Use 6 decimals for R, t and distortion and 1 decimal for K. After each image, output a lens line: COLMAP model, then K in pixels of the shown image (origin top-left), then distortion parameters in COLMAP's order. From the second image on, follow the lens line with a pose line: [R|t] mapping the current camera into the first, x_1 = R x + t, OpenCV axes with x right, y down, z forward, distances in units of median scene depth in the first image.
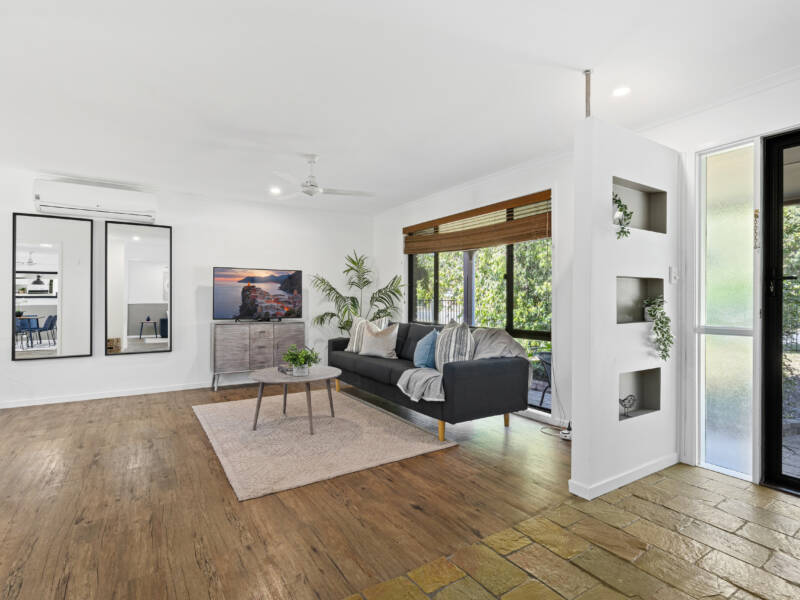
lens RADIAL K [[407.8, 0, 399.0], [0, 407.8, 300.1], [0, 0, 1]] dist [0.011927, 0.000435]
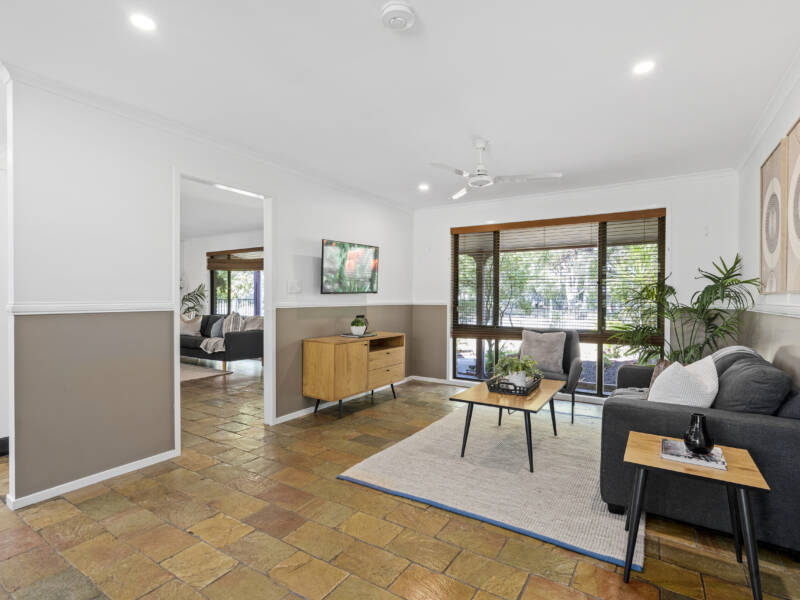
lens RADIAL K [[407.8, 0, 396.9], [0, 407.8, 292.8], [0, 0, 1]] dist [0.011927, 0.000435]
pose [[0.911903, -0.003392, 0.410391, 0.033019], [0.006058, 0.999968, -0.005196, -0.016116], [-0.410360, 0.007224, 0.911895, -0.708596]]
